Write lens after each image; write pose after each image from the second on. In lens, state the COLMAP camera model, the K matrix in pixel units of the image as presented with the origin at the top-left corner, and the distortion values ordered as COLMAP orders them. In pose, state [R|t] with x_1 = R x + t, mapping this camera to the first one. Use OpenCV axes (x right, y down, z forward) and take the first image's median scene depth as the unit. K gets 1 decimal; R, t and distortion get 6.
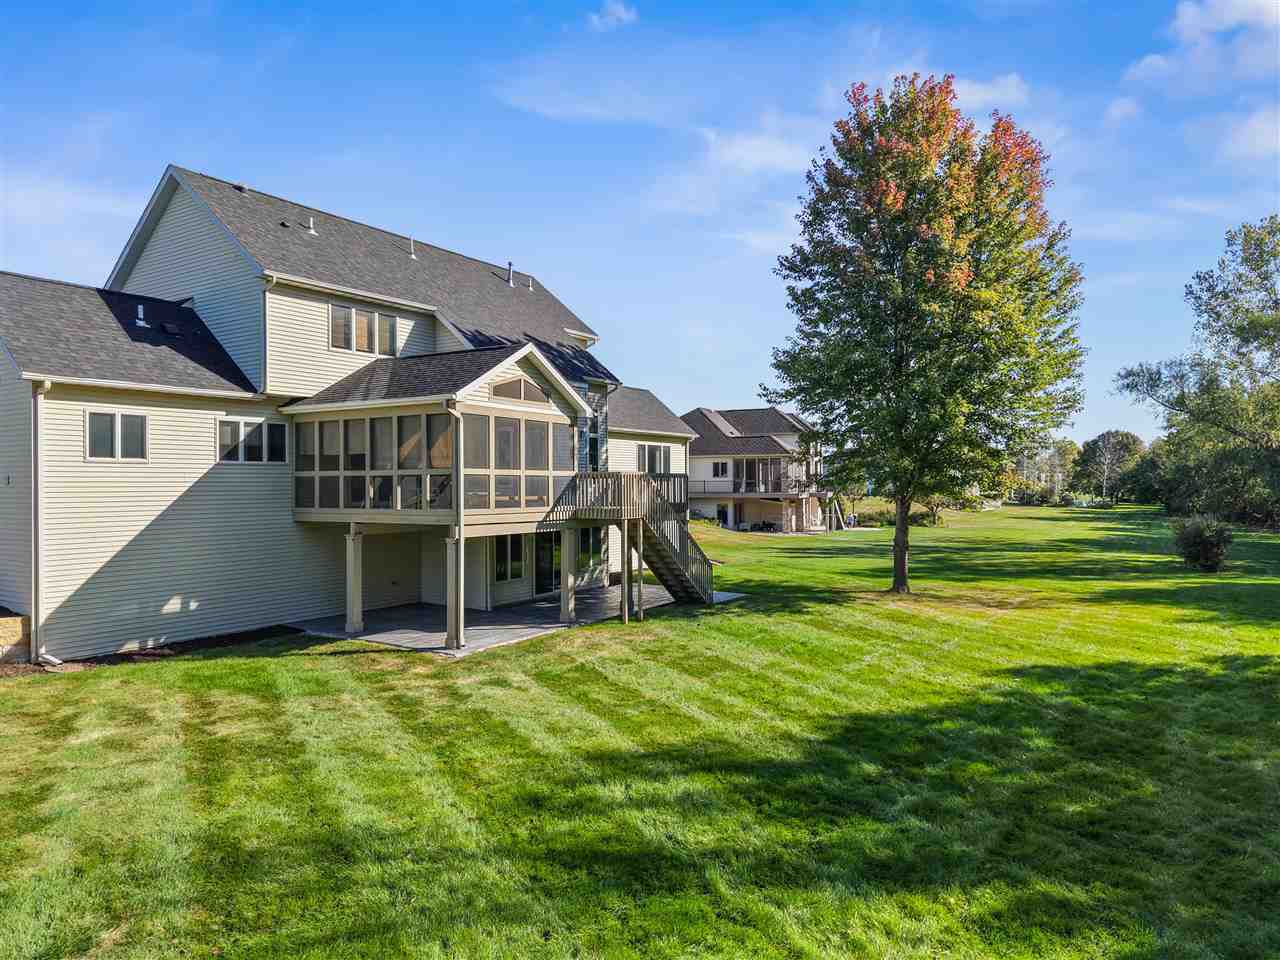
lens RADIAL K [[870.9, 0, 662.5], [0, 870.9, 529.3], [0, 0, 1]] dist [0.026796, -0.030264]
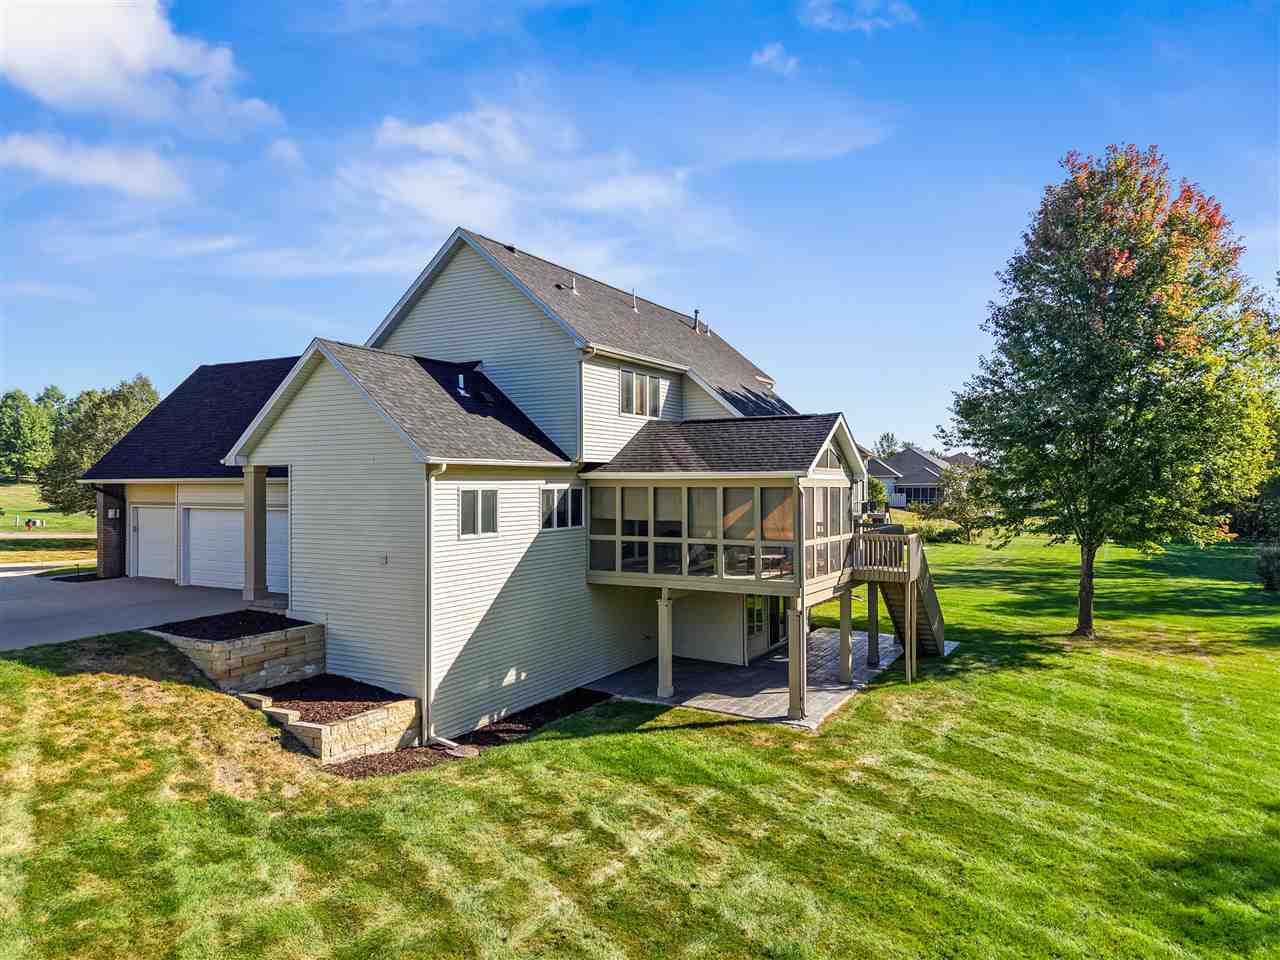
lens RADIAL K [[870.9, 0, 655.9], [0, 870.9, 517.2], [0, 0, 1]] dist [0.026796, -0.030264]
pose [[0.998483, 0.000977, 0.055056, -0.424463], [-0.000223, 0.999906, -0.013703, -0.077672], [-0.055064, 0.013670, 0.998389, -0.008606]]
